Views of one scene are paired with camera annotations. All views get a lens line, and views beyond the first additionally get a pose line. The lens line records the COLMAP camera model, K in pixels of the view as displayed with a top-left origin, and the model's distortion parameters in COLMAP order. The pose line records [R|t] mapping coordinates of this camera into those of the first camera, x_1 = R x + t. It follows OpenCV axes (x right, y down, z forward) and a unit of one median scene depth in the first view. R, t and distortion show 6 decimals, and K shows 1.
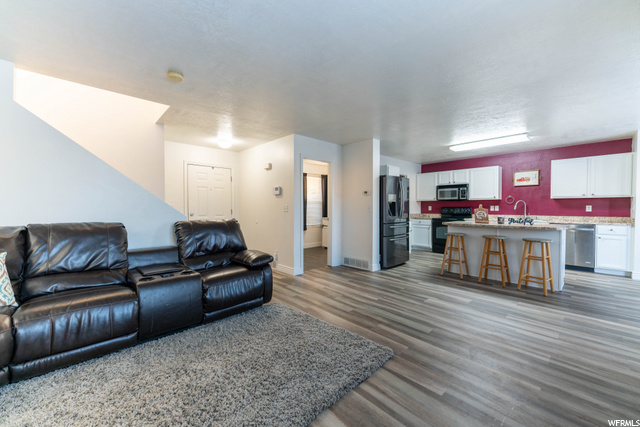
lens RADIAL K [[257.3, 0, 320.0], [0, 257.3, 213.5], [0, 0, 1]] dist [0.000193, 0.000049]
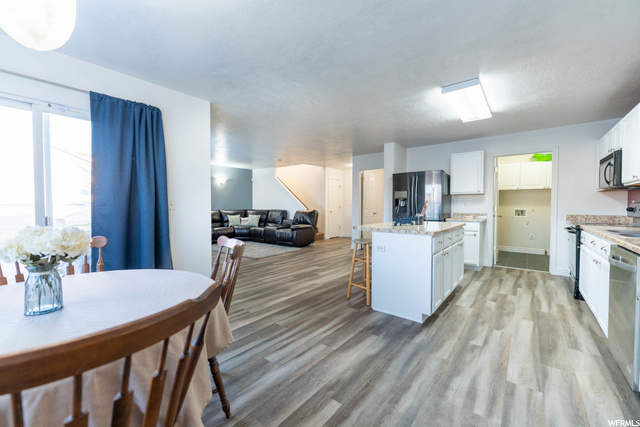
lens RADIAL K [[257.3, 0, 320.0], [0, 257.3, 213.5], [0, 0, 1]] dist [0.000193, 0.000049]
pose [[0.133275, 0.031889, -0.990566, 1.021432], [-0.022987, 0.999313, 0.029078, -0.007014], [0.990812, 0.018895, 0.133916, 0.440081]]
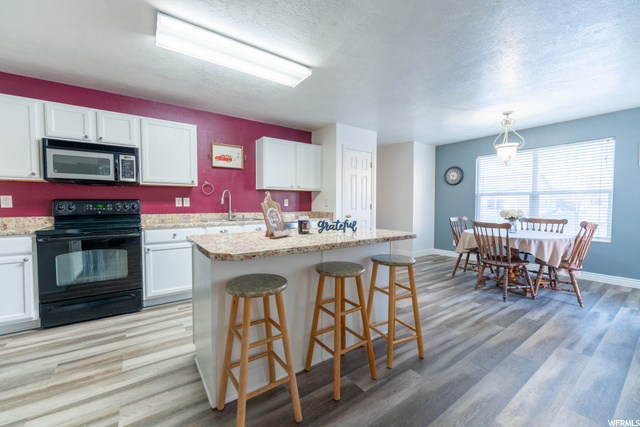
lens RADIAL K [[257.3, 0, 320.0], [0, 257.3, 213.5], [0, 0, 1]] dist [0.000193, 0.000049]
pose [[0.139292, -0.038555, 0.989500, 0.173463], [0.020566, 0.999139, 0.036035, -0.010460], [-0.990038, 0.015331, 0.139965, 0.652000]]
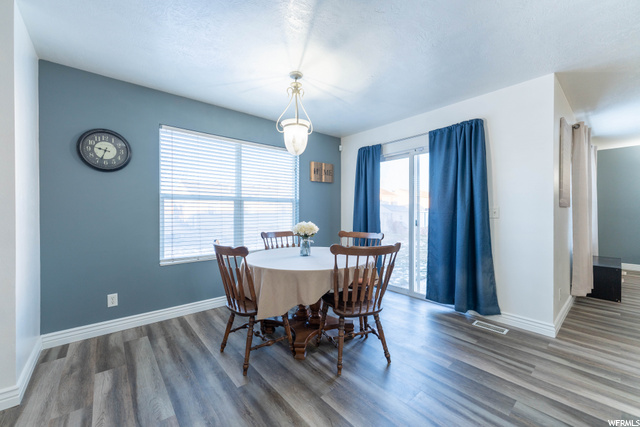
lens RADIAL K [[251.1, 0, 320.0], [0, 251.1, 213.5], [0, 0, 1]] dist [-0.000829, -0.000033]
pose [[-0.998851, -0.003756, 0.047783, 0.790525], [-0.002395, 0.999590, 0.028525, -0.013392], [-0.047871, 0.028378, -0.998450, 0.689200]]
